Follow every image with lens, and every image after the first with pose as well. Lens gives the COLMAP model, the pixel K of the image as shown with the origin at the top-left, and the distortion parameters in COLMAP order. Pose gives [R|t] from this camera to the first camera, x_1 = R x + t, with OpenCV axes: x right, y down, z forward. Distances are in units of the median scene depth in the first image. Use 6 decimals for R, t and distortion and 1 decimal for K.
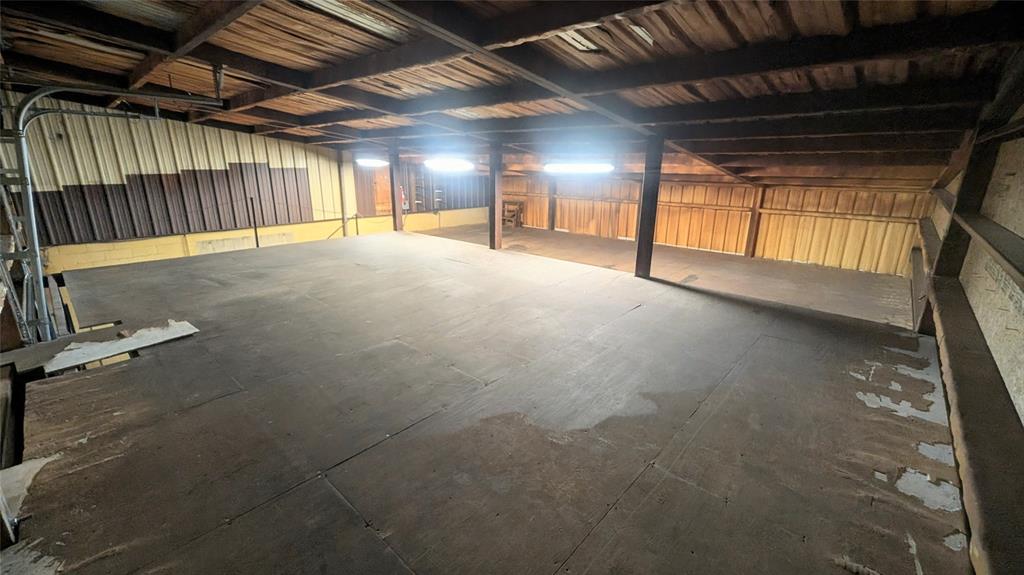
lens RADIAL K [[420.1, 0, 511.7], [0, 420.1, 285.5], [0, 0, 1]] dist [0.002442, -0.000229]
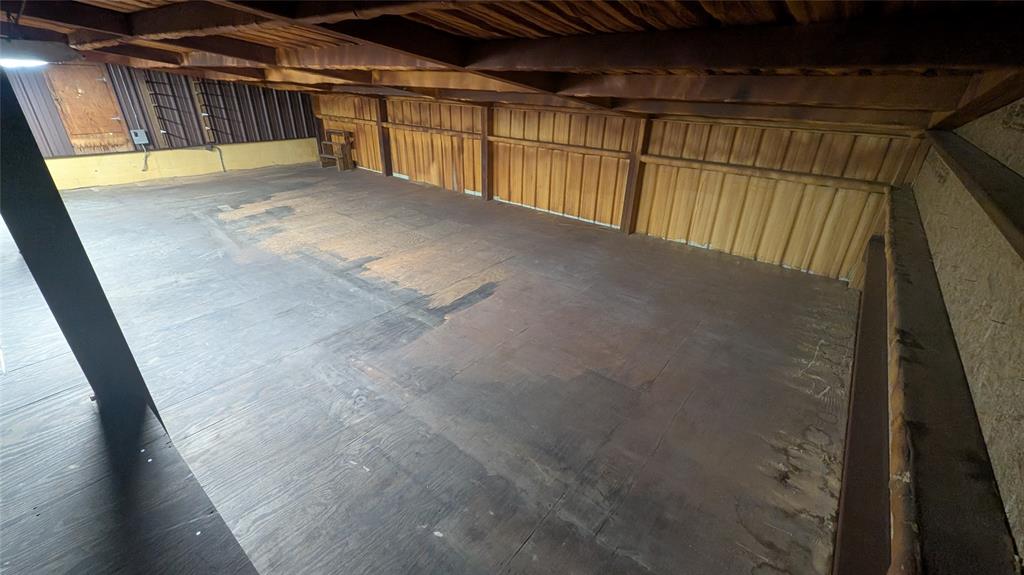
lens RADIAL K [[420.1, 0, 515.1], [0, 420.1, 287.2], [0, 0, 1]] dist [0.002442, -0.000229]
pose [[0.997365, -0.015756, 0.070811, 0.367947], [0.003213, 0.984765, 0.173860, -0.103131], [-0.072471, -0.173175, 0.982221, 0.396574]]
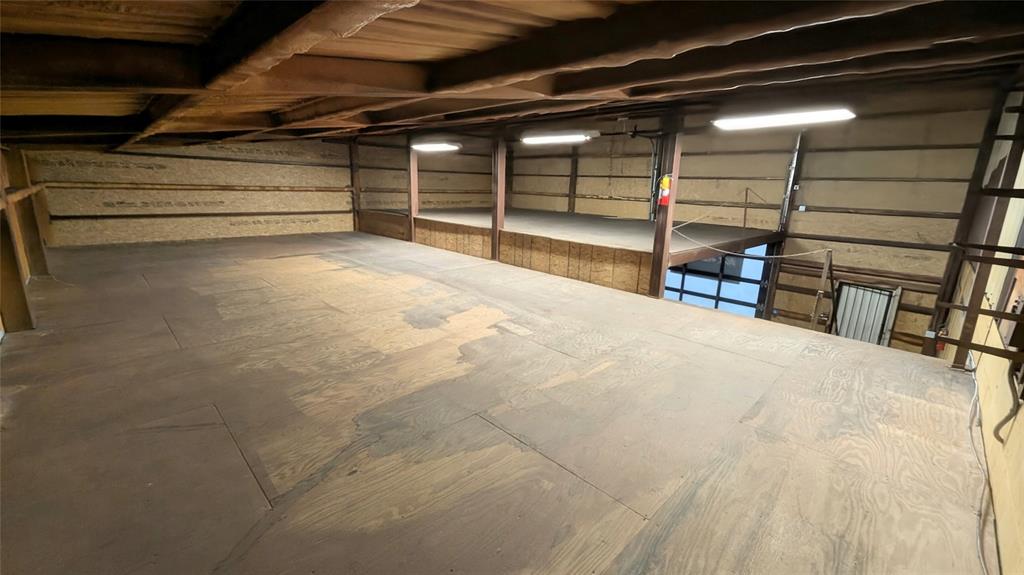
lens RADIAL K [[420.1, 0, 510.8], [0, 420.1, 284.7], [0, 0, 1]] dist [0.002442, -0.000229]
pose [[-0.997861, -0.052339, 0.039177, -0.095313], [-0.026493, 0.871558, 0.489577, -0.369633], [-0.059769, 0.487491, -0.871080, 1.546769]]
